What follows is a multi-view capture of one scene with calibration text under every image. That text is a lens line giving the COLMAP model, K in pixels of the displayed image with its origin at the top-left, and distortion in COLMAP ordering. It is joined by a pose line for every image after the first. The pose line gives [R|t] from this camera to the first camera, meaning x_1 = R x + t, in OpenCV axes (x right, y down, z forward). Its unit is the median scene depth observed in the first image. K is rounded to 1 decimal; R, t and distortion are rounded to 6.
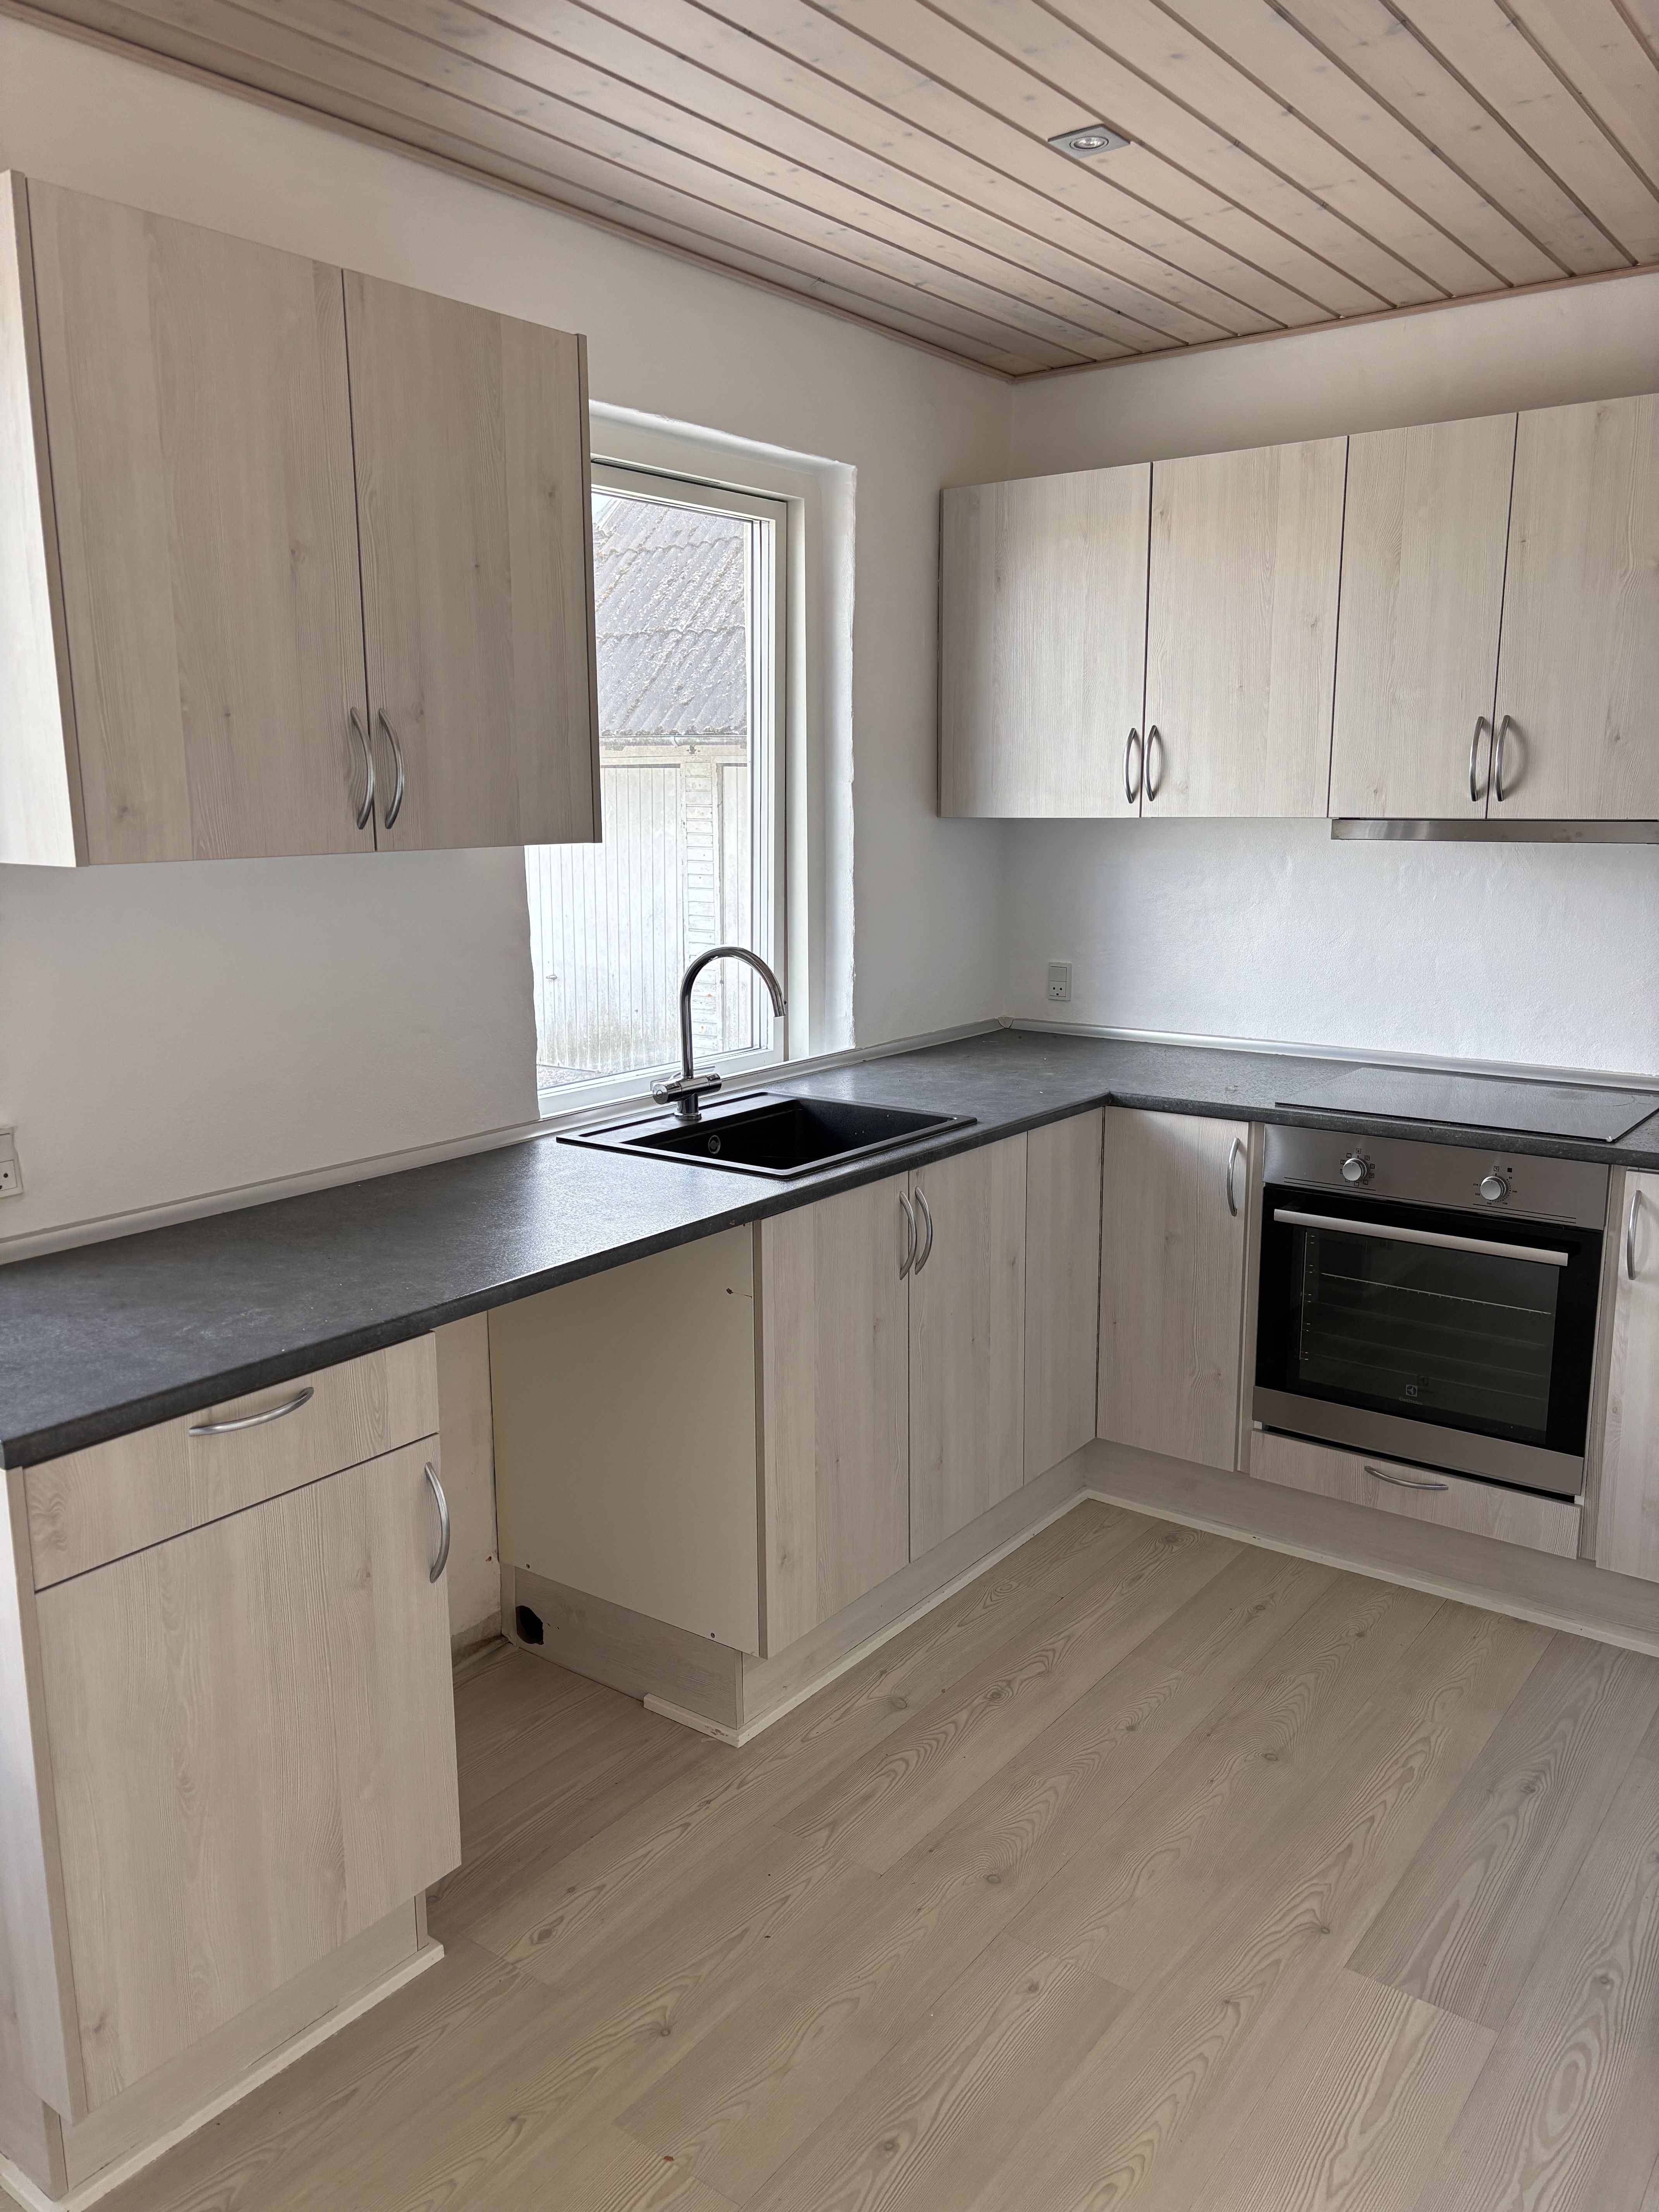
lens RADIAL K [[1683.9, 0, 818.6], [0, 1683.9, 1110.7], [0, 0, 1]] dist [0.046377, -0.044398]
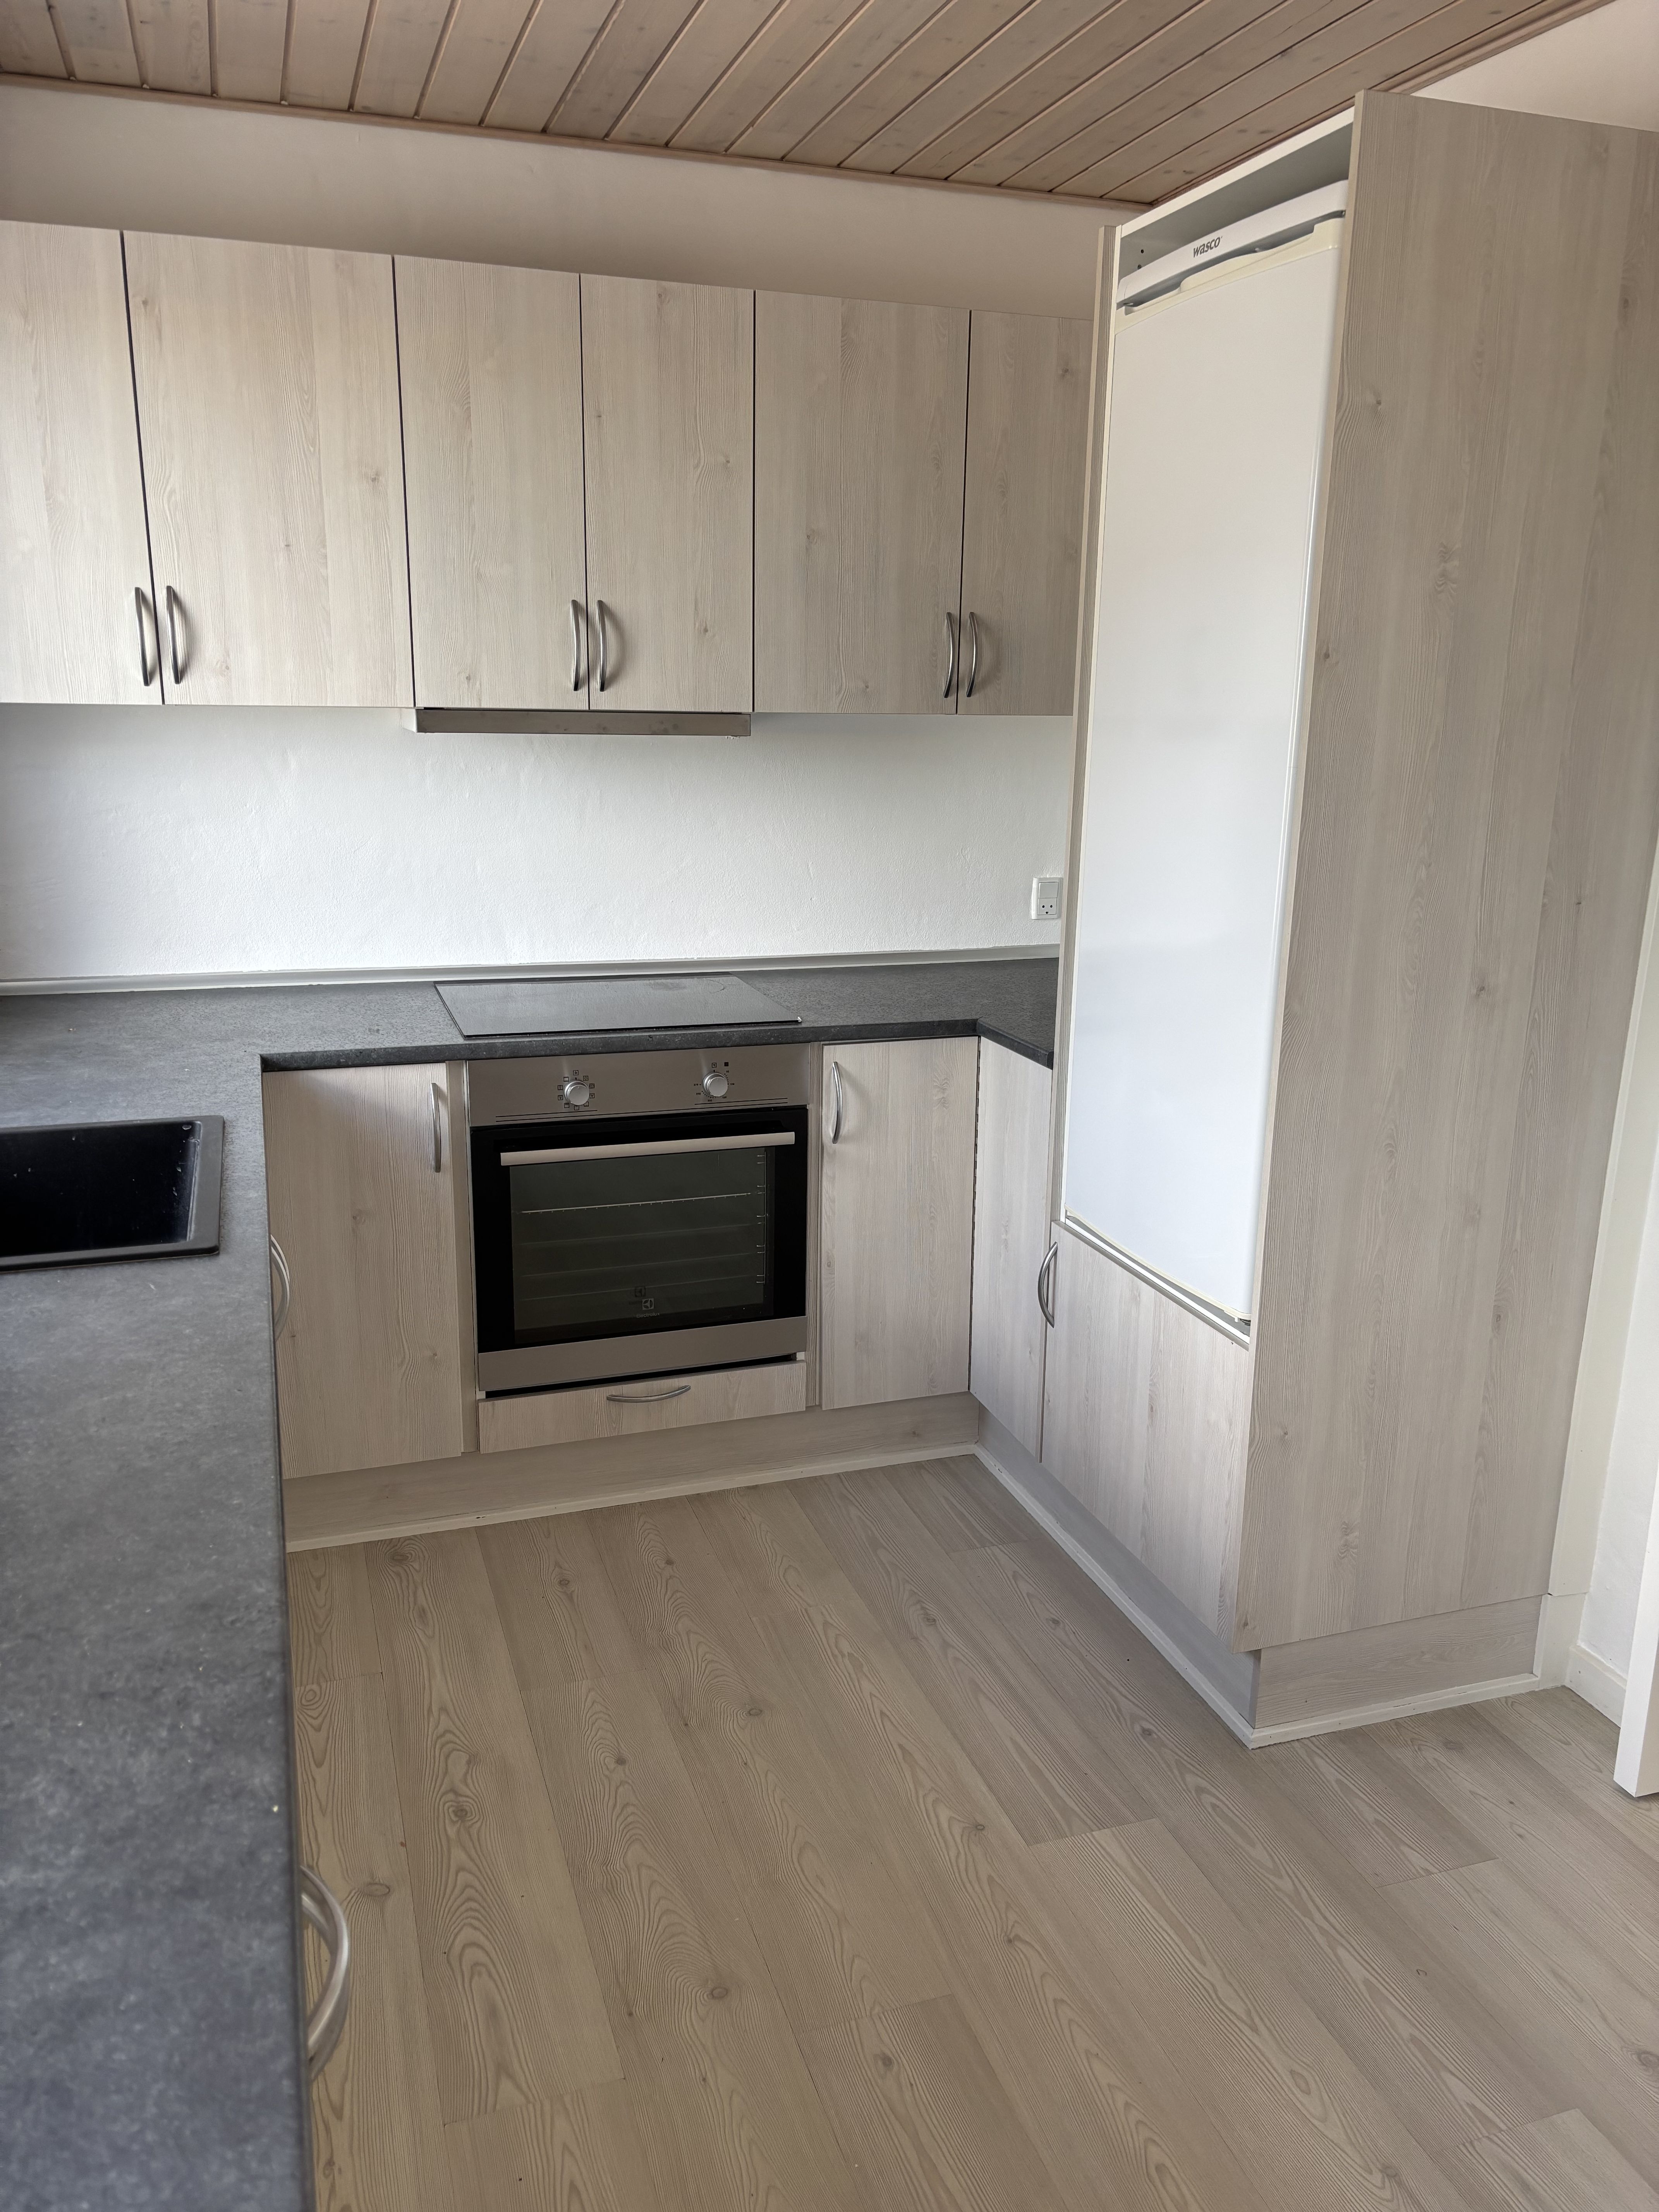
lens RADIAL K [[1683.9, 0, 824.2], [0, 1683.9, 1113.3], [0, 0, 1]] dist [0.046377, -0.044398]
pose [[0.559307, -0.191123, 0.806628, -0.349084], [0.140115, 0.980854, 0.135250, -0.058956], [-0.817034, 0.037374, 0.575378, 0.348702]]
